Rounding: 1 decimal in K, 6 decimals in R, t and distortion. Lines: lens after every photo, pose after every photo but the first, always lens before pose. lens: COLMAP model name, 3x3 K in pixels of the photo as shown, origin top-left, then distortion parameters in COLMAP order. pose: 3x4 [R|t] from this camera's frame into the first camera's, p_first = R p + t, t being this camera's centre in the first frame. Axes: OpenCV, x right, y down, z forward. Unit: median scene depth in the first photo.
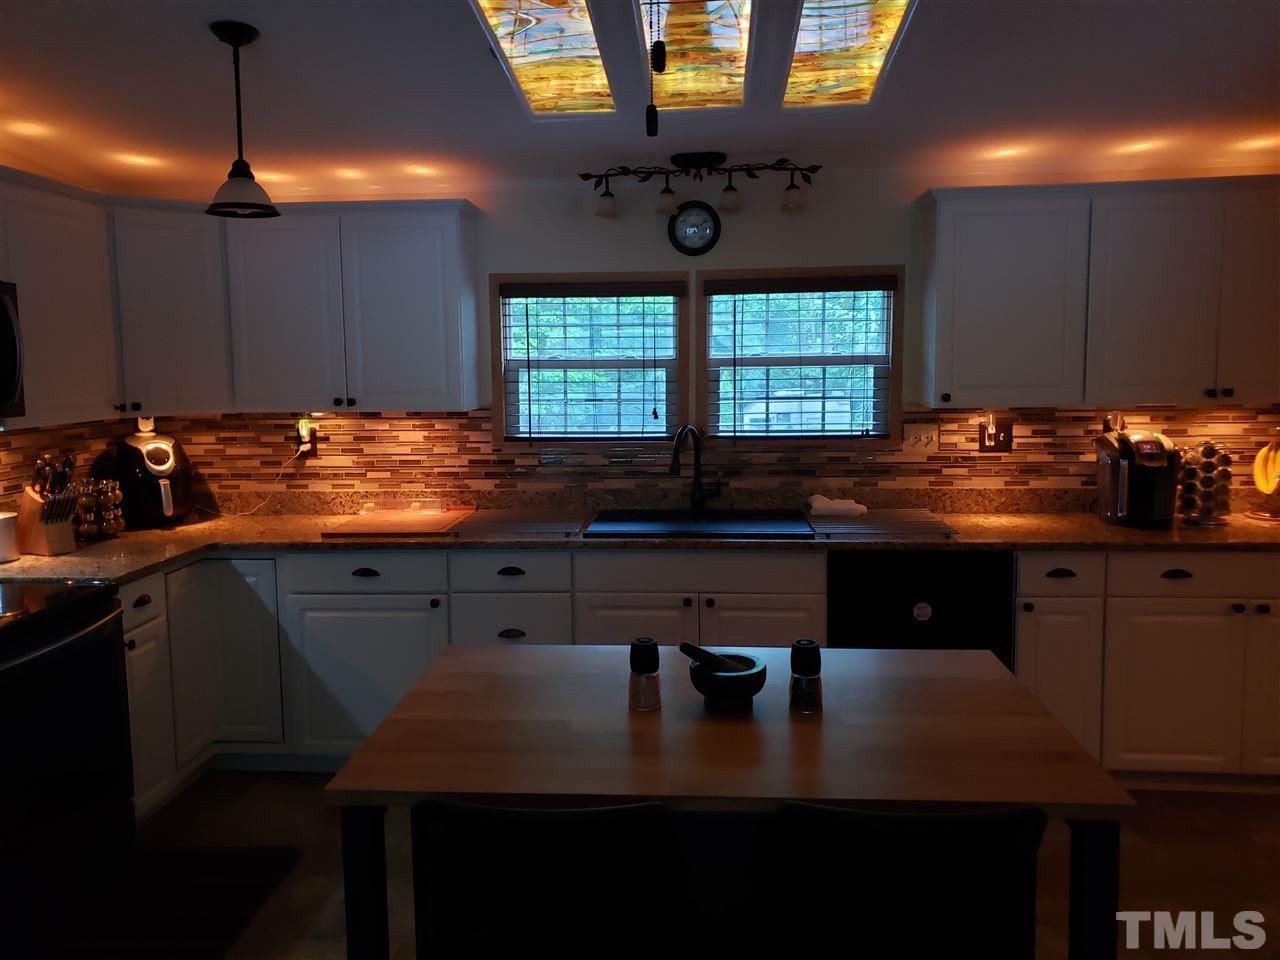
lens RADIAL K [[962.2, 0, 660.6], [0, 962.2, 481.6], [0, 0, 1]] dist [-0.022229, -0.007043]
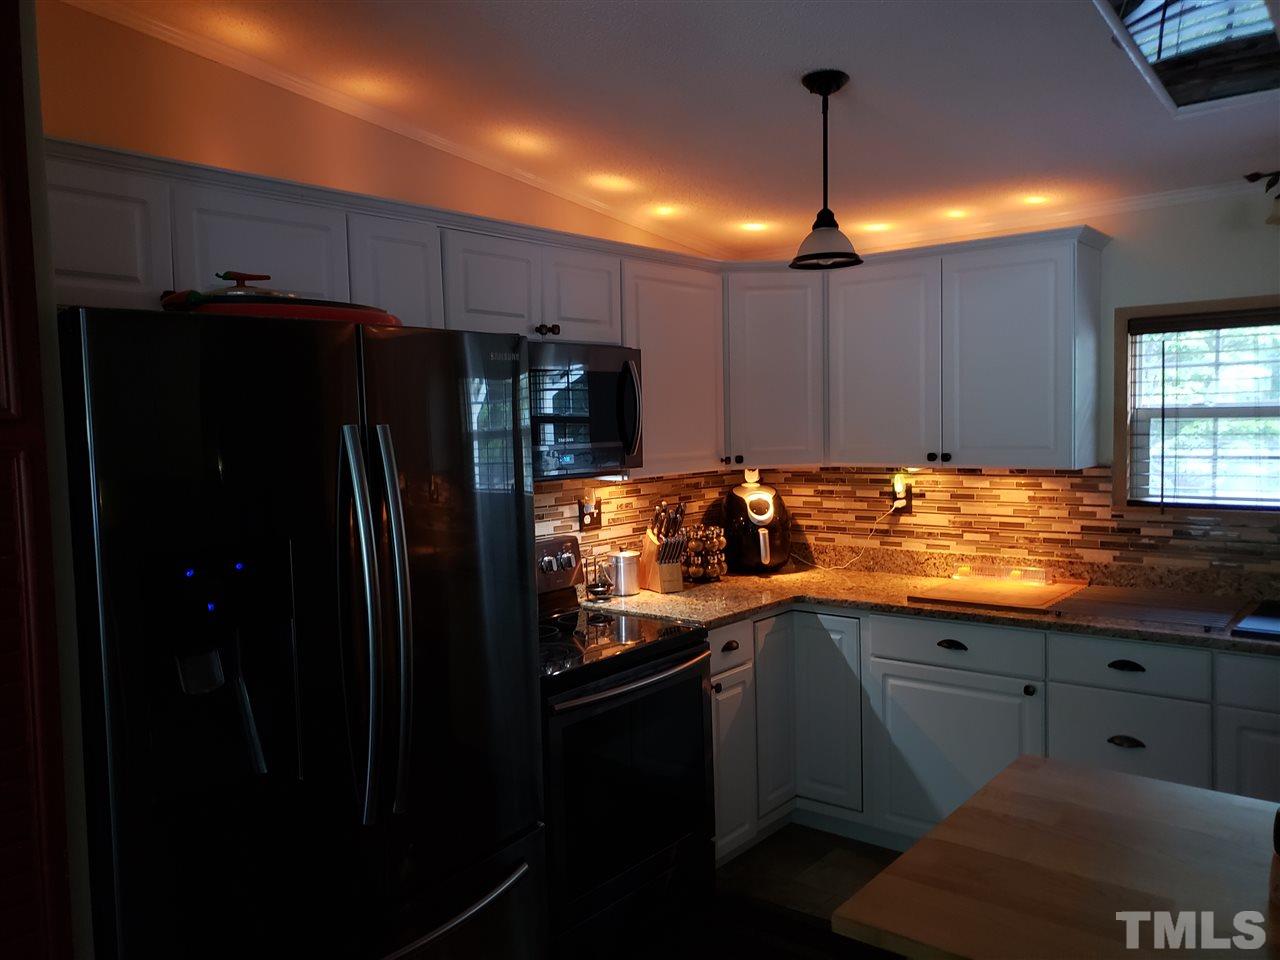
lens RADIAL K [[983.5, 0, 643.8], [0, 983.5, 467.2], [0, 0, 1]] dist [0.027901, -0.010064]
pose [[0.803658, 0.016811, -0.594854, 0.010367], [-0.059110, 0.996913, -0.051686, -0.006218], [0.592149, 0.076700, 0.802170, 0.060413]]
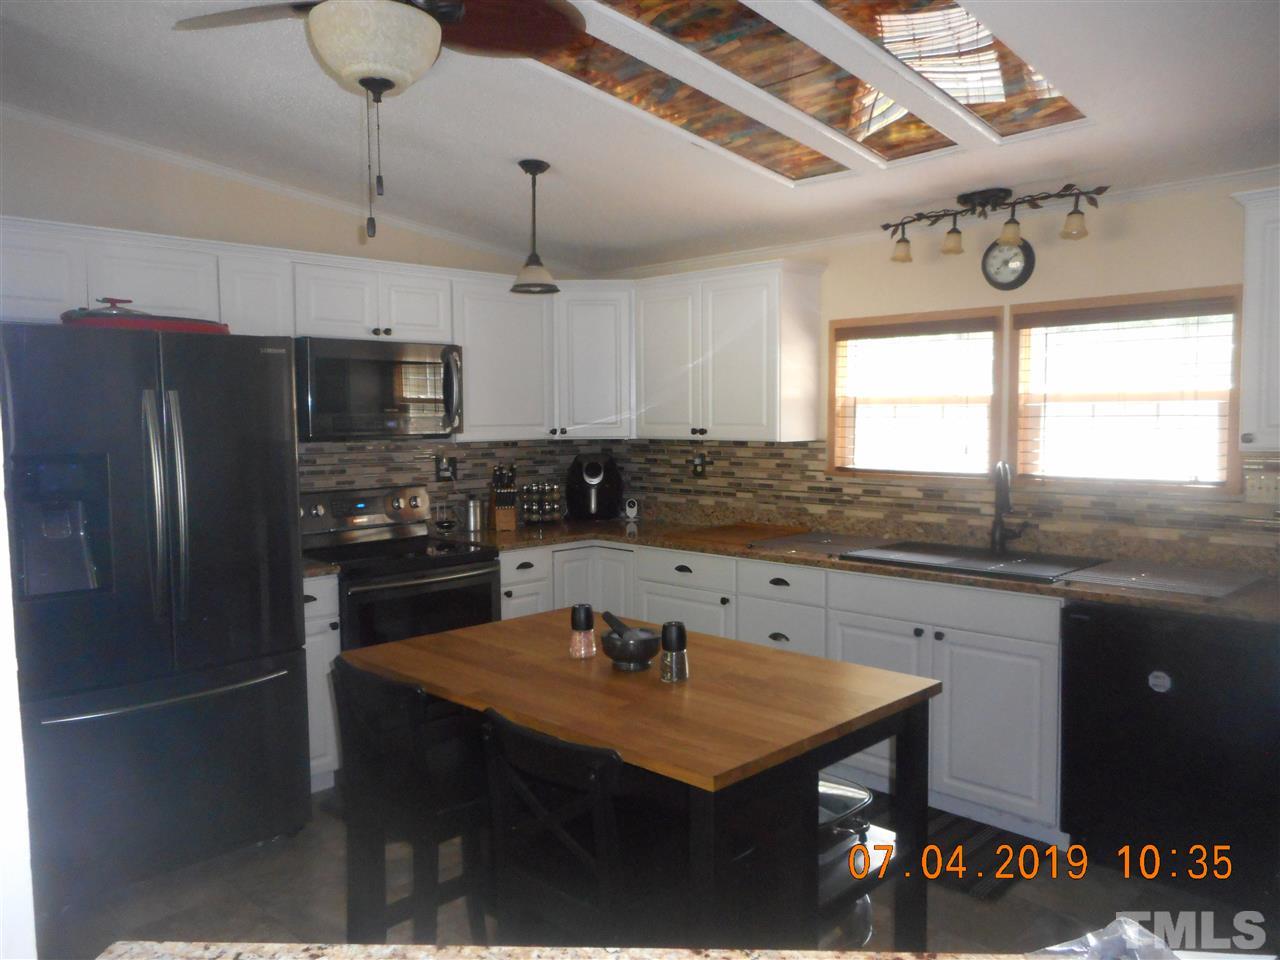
lens RADIAL K [[974.8, 0, 647.4], [0, 974.8, 477.3], [0, 0, 1]] dist [0.007359, -0.004980]
pose [[0.759815, 0.049845, -0.648225, 0.414345], [-0.085513, 0.996057, -0.023642, 0.010449], [0.644490, 0.073395, 0.761082, 0.014400]]
